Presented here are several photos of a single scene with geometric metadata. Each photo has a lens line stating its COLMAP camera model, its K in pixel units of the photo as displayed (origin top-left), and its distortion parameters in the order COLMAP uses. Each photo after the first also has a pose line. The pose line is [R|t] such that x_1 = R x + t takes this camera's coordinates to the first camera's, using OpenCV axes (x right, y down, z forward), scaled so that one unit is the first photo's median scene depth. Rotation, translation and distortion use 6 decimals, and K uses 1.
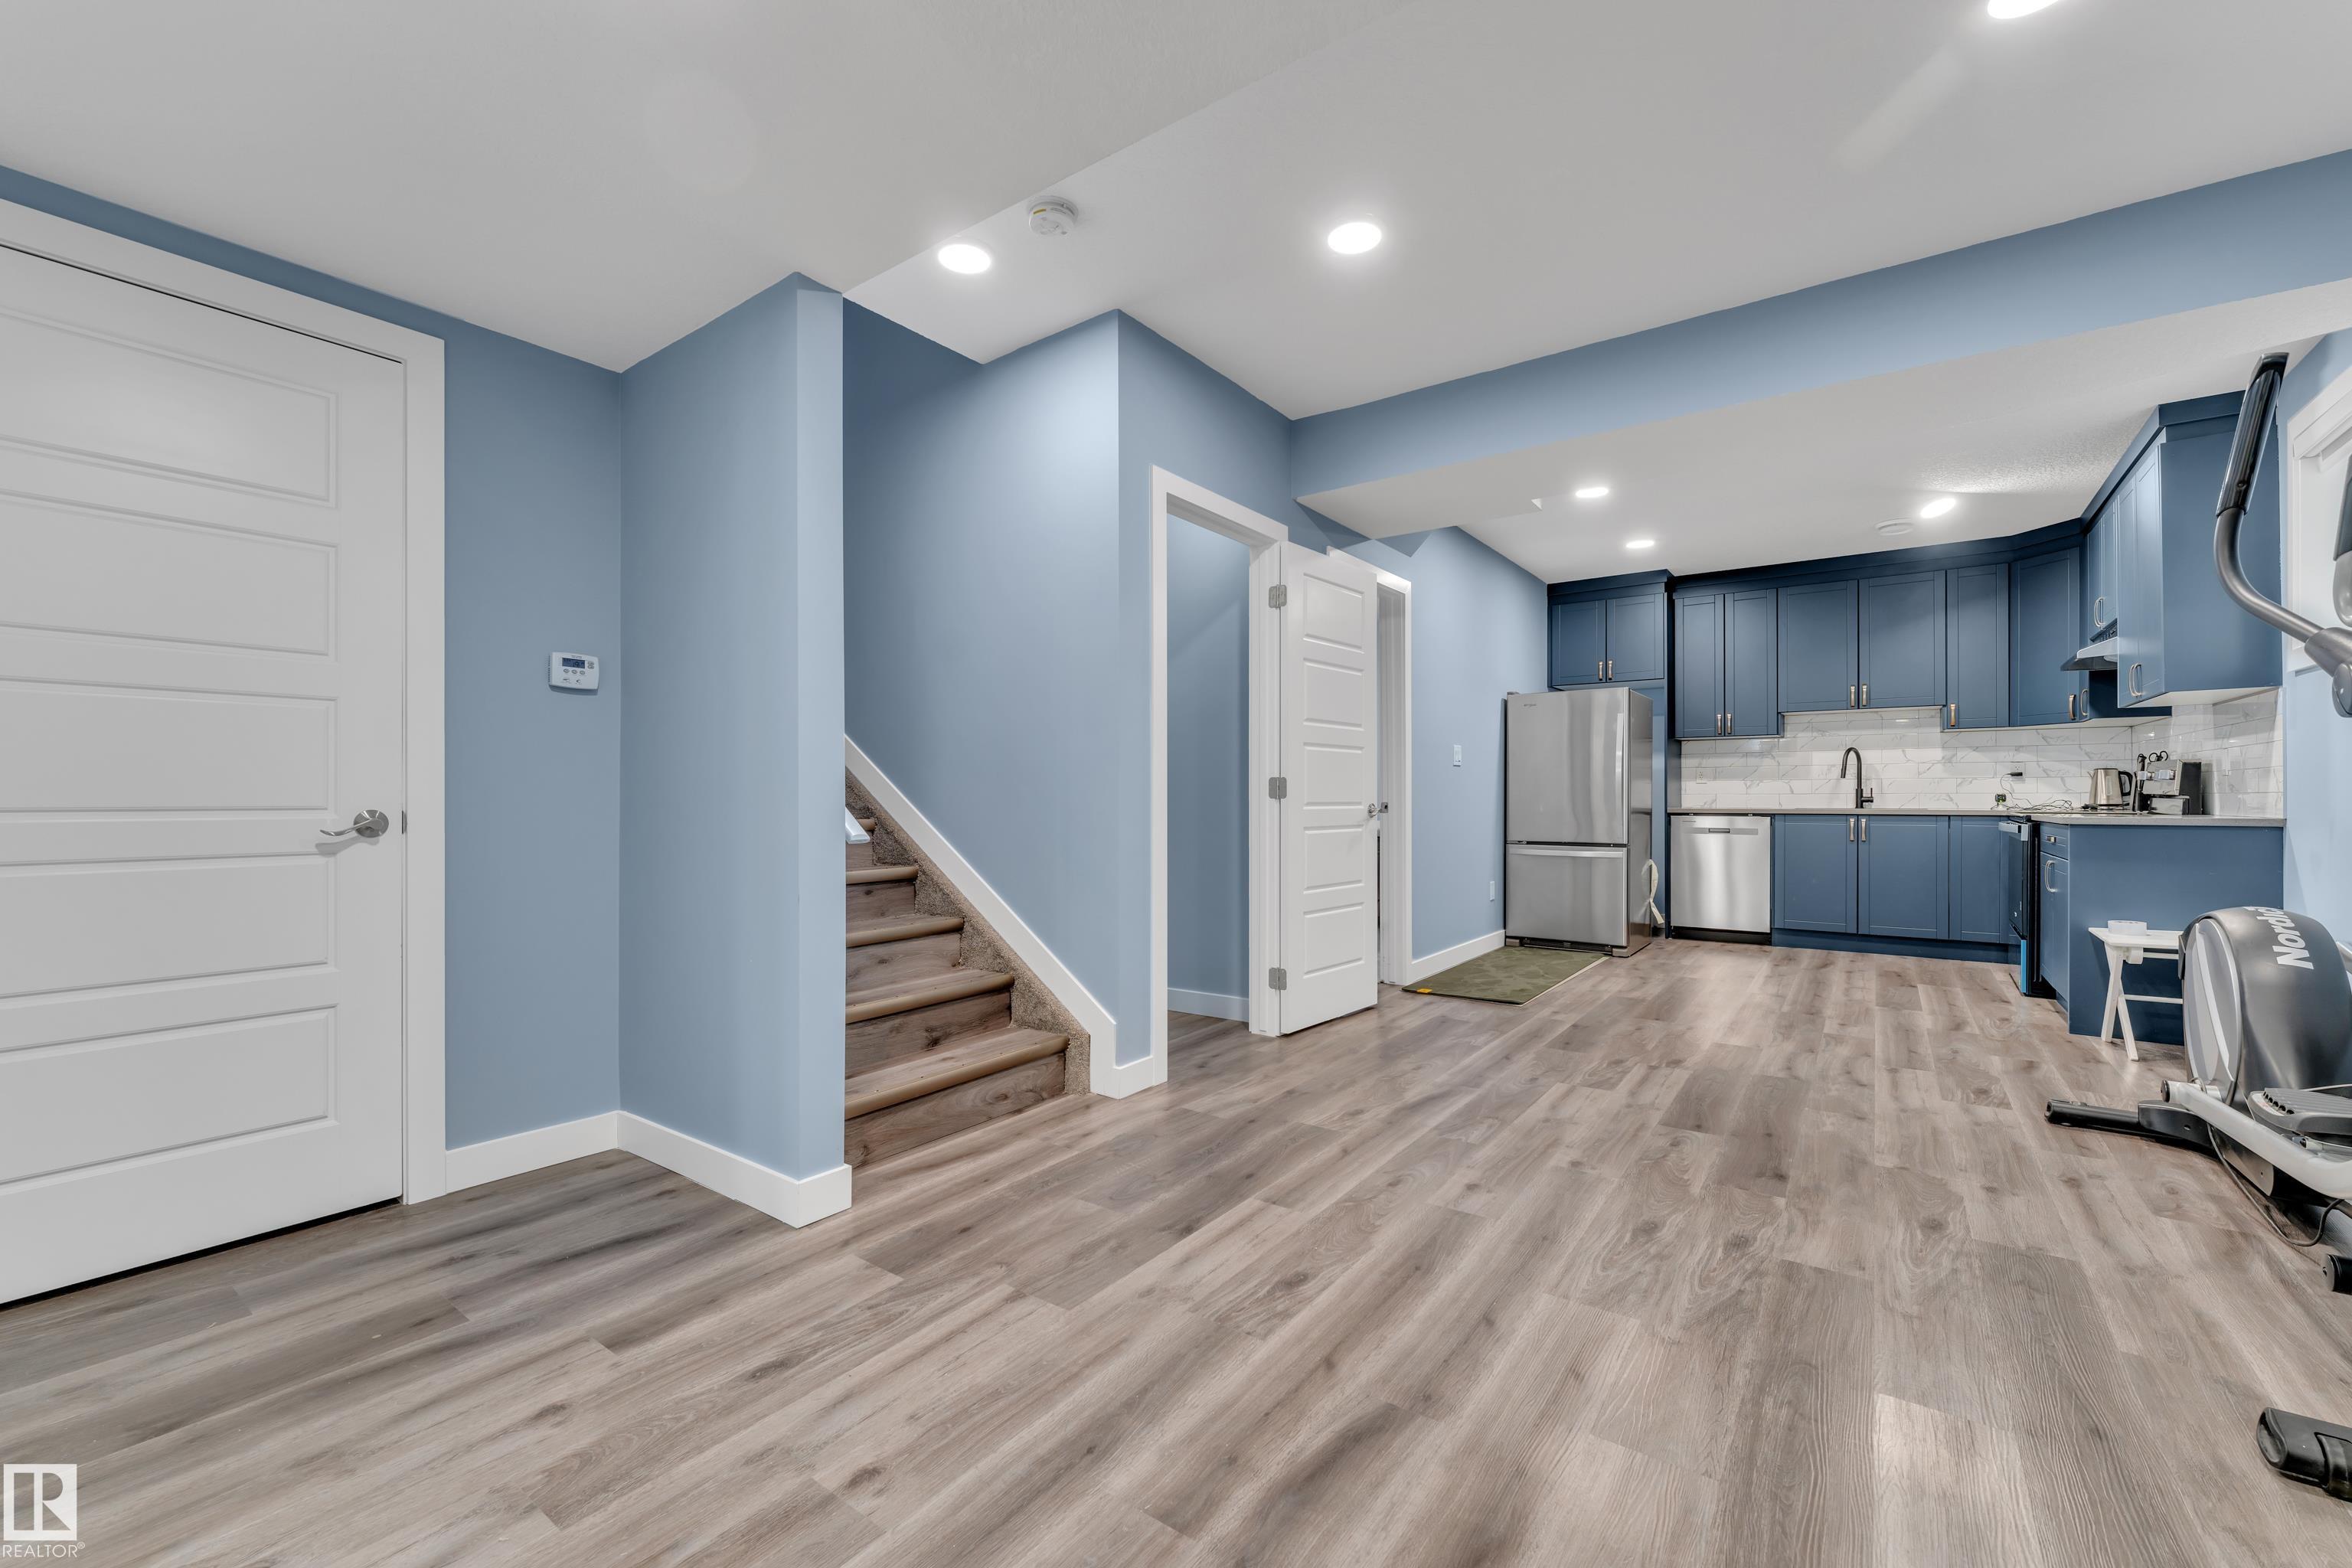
lens RADIAL K [[969.6, 0, 1170.1], [0, 969.6, 790.3], [0, 0, 1]] dist [-0.001536, -0.000729]
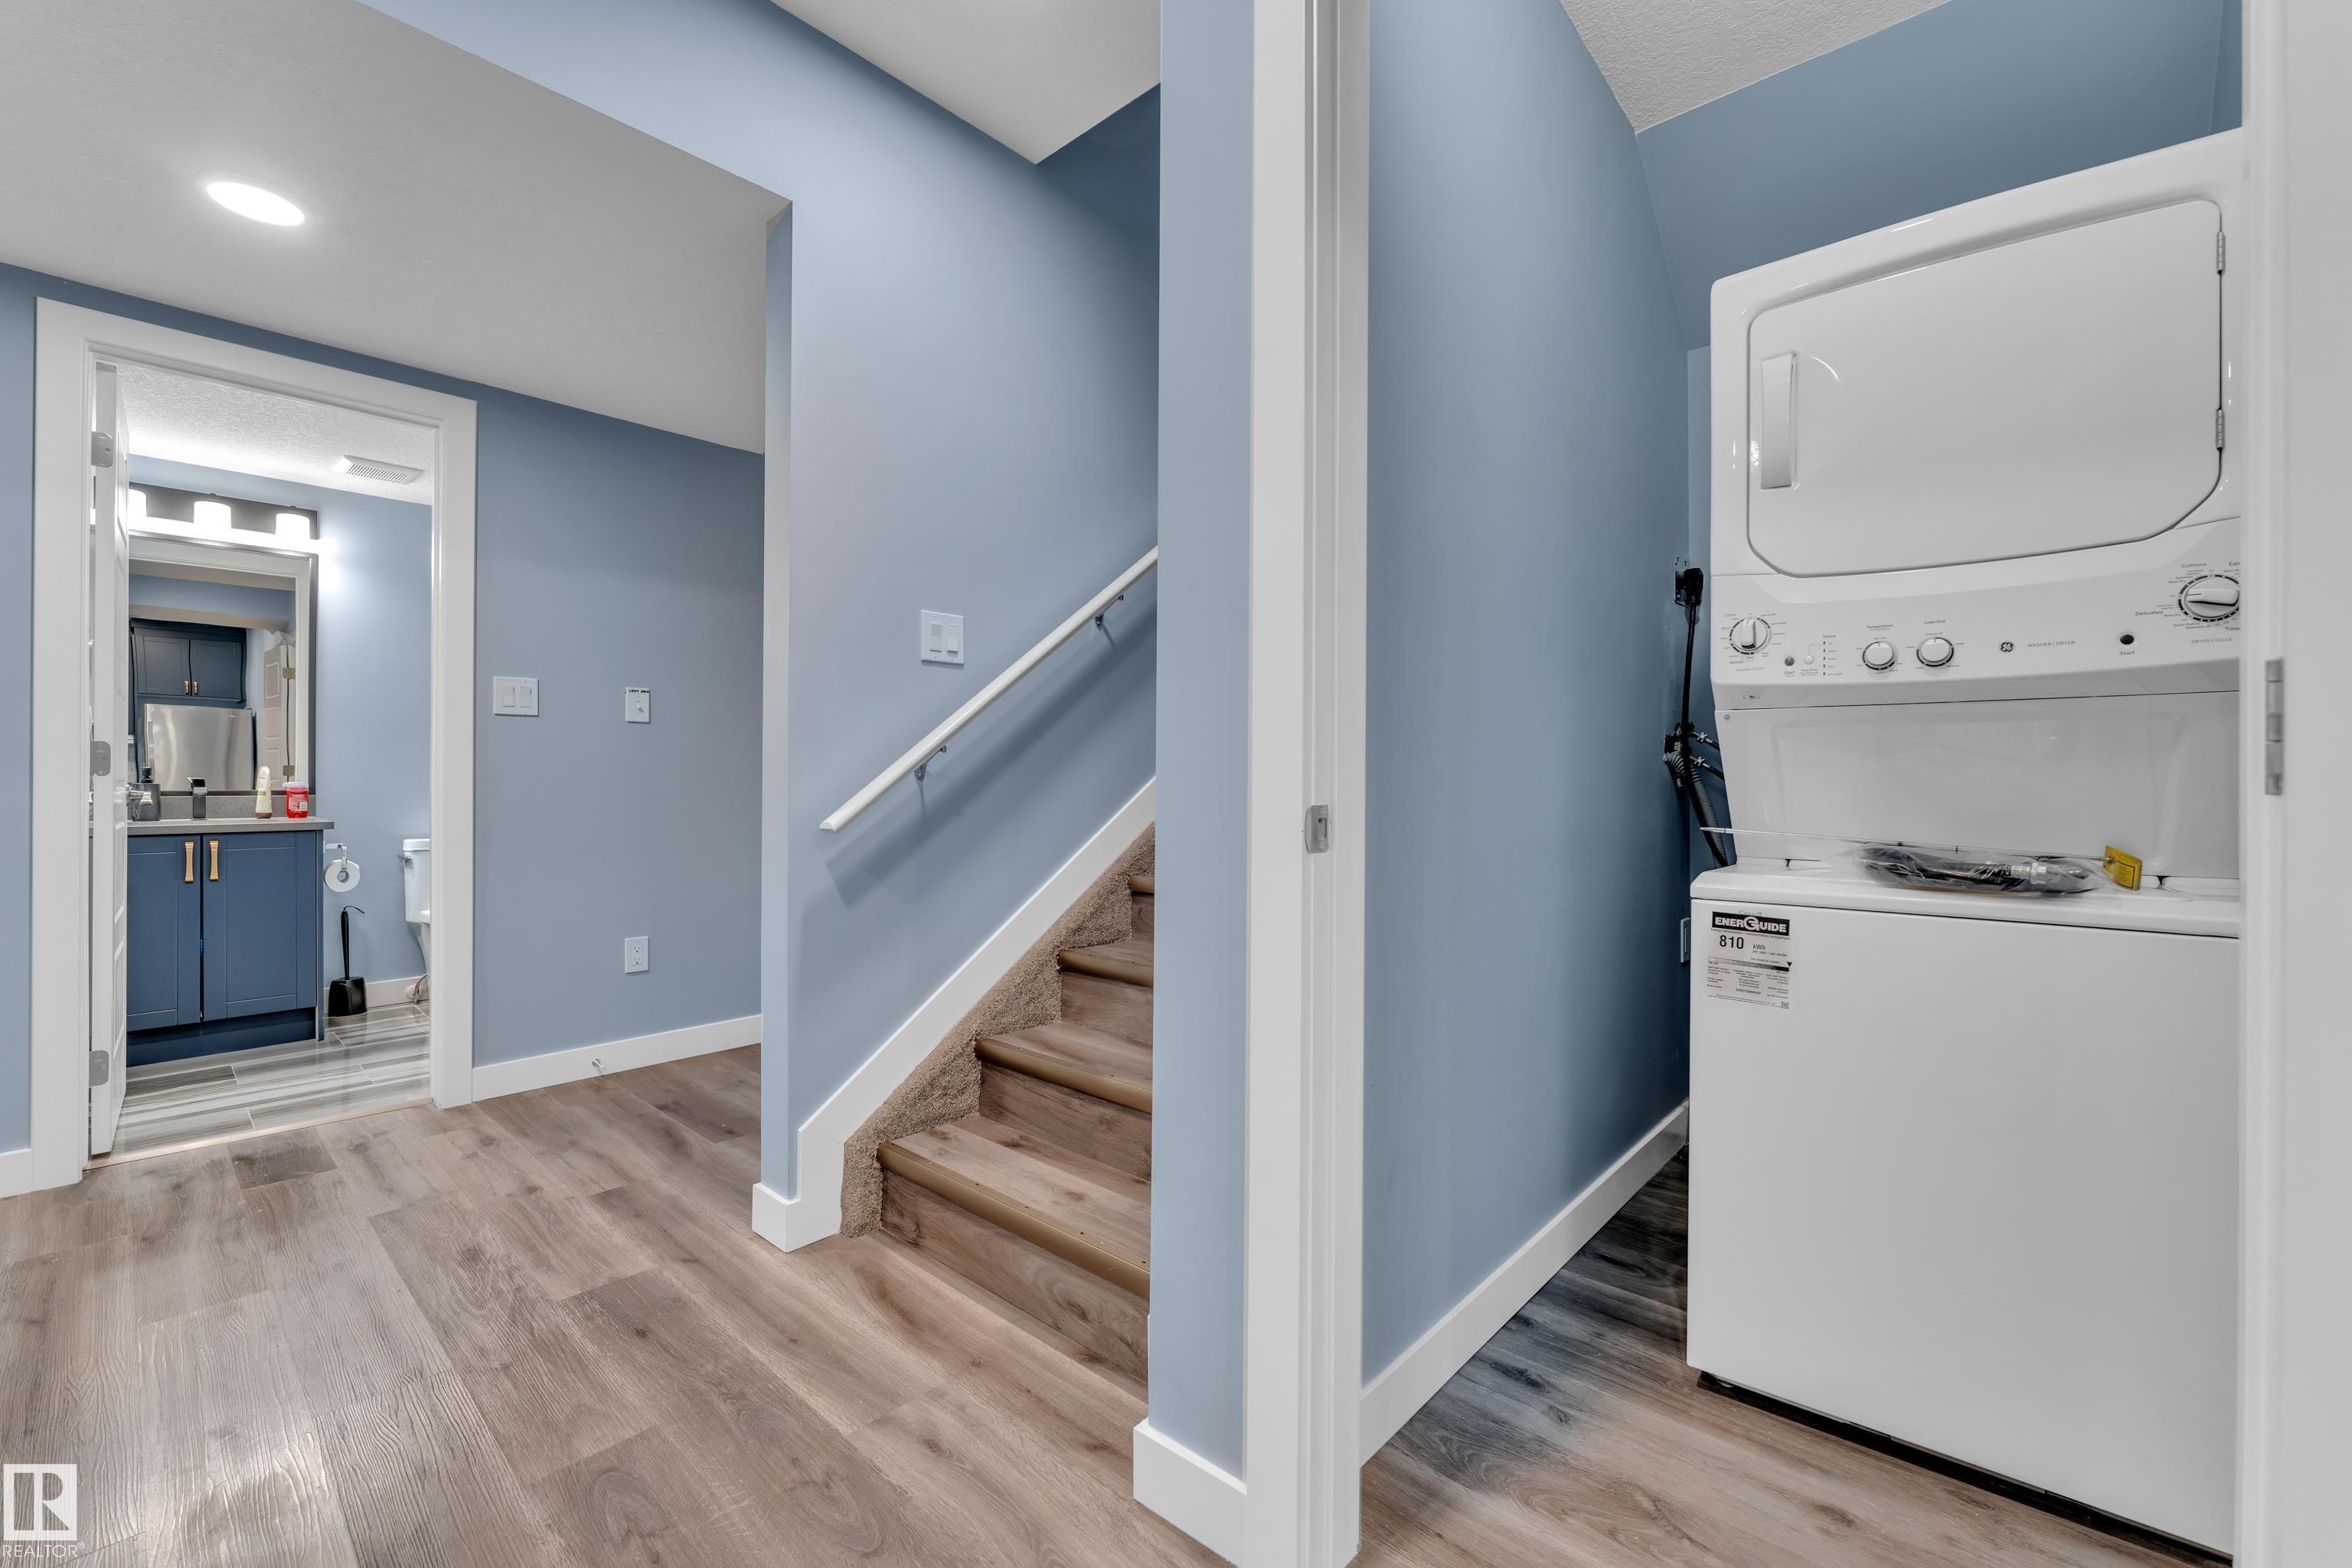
lens RADIAL K [[969.6, 0, 1170.1], [0, 969.6, 790.3], [0, 0, 1]] dist [-0.001536, -0.000729]
pose [[-0.101314, 0.008236, -0.994820, 0.447079], [-0.003778, 0.999955, 0.008663, 0.013202], [0.994847, 0.004636, -0.101279, 1.318160]]
